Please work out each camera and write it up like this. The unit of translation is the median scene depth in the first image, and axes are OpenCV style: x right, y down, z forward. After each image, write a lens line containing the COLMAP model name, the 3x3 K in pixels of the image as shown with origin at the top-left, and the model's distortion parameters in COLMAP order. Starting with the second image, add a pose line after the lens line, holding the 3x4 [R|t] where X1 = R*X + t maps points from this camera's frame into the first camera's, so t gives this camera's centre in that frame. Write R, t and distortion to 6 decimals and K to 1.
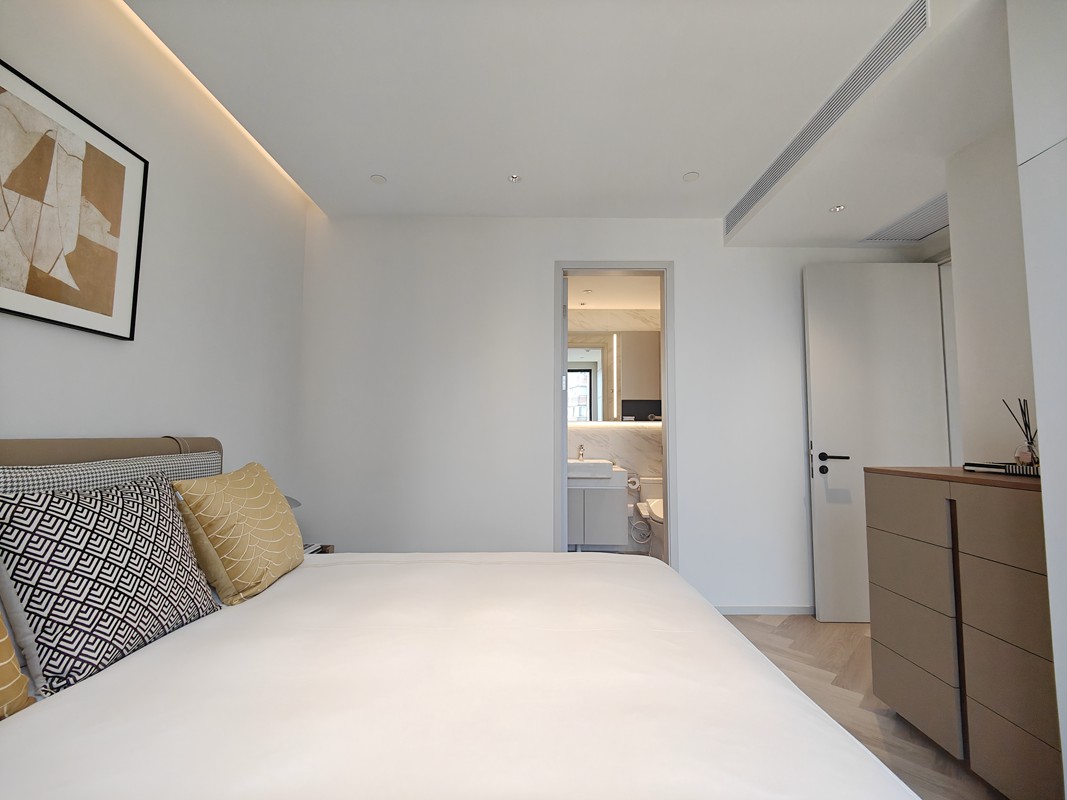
lens RADIAL K [[467.2, 0, 532.6], [0, 467.2, 405.4], [0, 0, 1]] dist [0.009347, -0.006684]
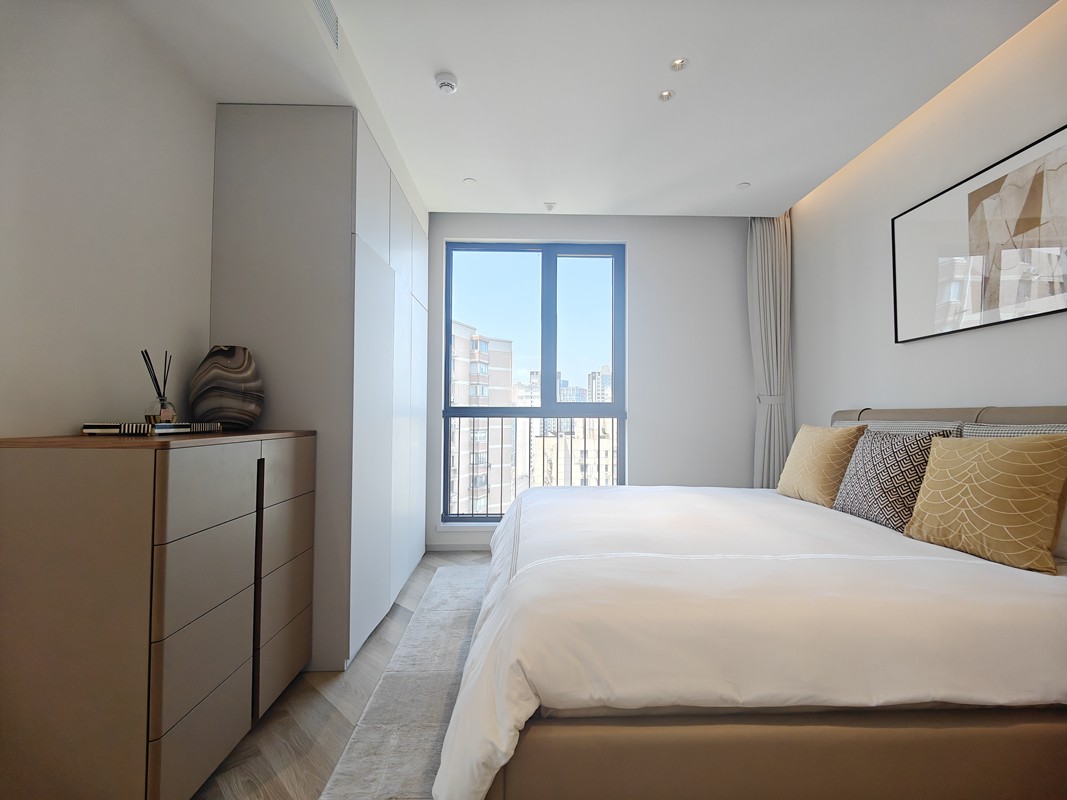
lens RADIAL K [[467.2, 0, 534.1], [0, 467.2, 396.9], [0, 0, 1]] dist [0.009347, -0.006684]
pose [[-0.999226, -0.011895, -0.037491, 0.183587], [-0.007249, 0.992540, -0.121707, 0.094911], [0.038659, -0.121341, -0.991858, 0.996354]]
